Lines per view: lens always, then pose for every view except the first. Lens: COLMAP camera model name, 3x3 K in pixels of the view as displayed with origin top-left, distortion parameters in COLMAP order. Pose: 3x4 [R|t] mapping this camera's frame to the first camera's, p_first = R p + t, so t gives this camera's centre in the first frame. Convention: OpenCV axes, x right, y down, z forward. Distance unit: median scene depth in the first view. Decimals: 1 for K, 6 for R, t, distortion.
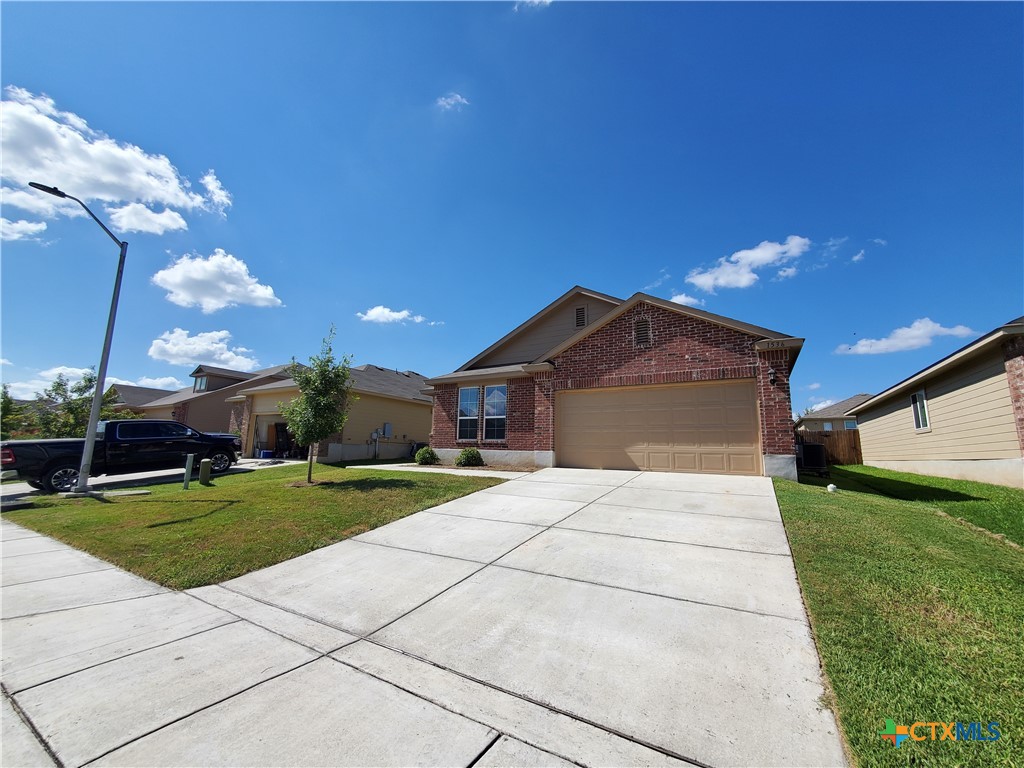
lens RADIAL K [[411.8, 0, 512.0], [0, 411.8, 384.0], [0, 0, 1]] dist [0.000136, -0.000243]
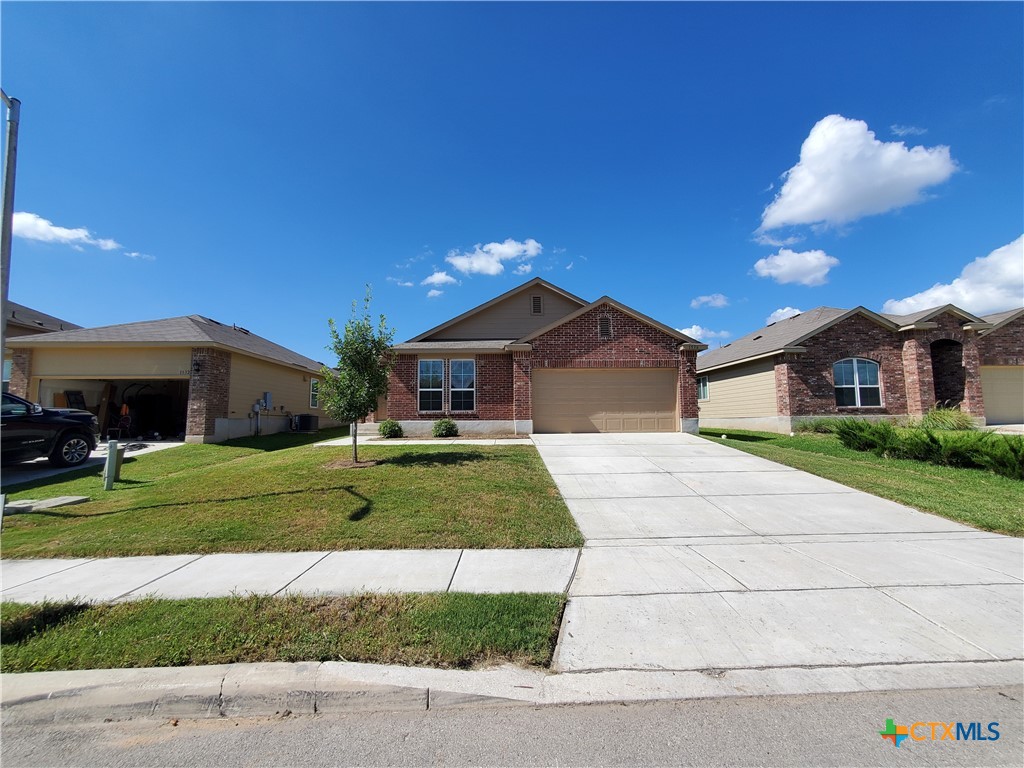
lens RADIAL K [[406.6, 0, 509.5], [0, 406.6, 384.8], [0, 0, 1]] dist [0.001696, -0.000941]
pose [[0.837073, 0.020482, 0.546707, -0.499571], [-0.062959, 0.996266, 0.059074, -0.001335], [-0.543456, -0.083869, 0.835237, 0.061696]]
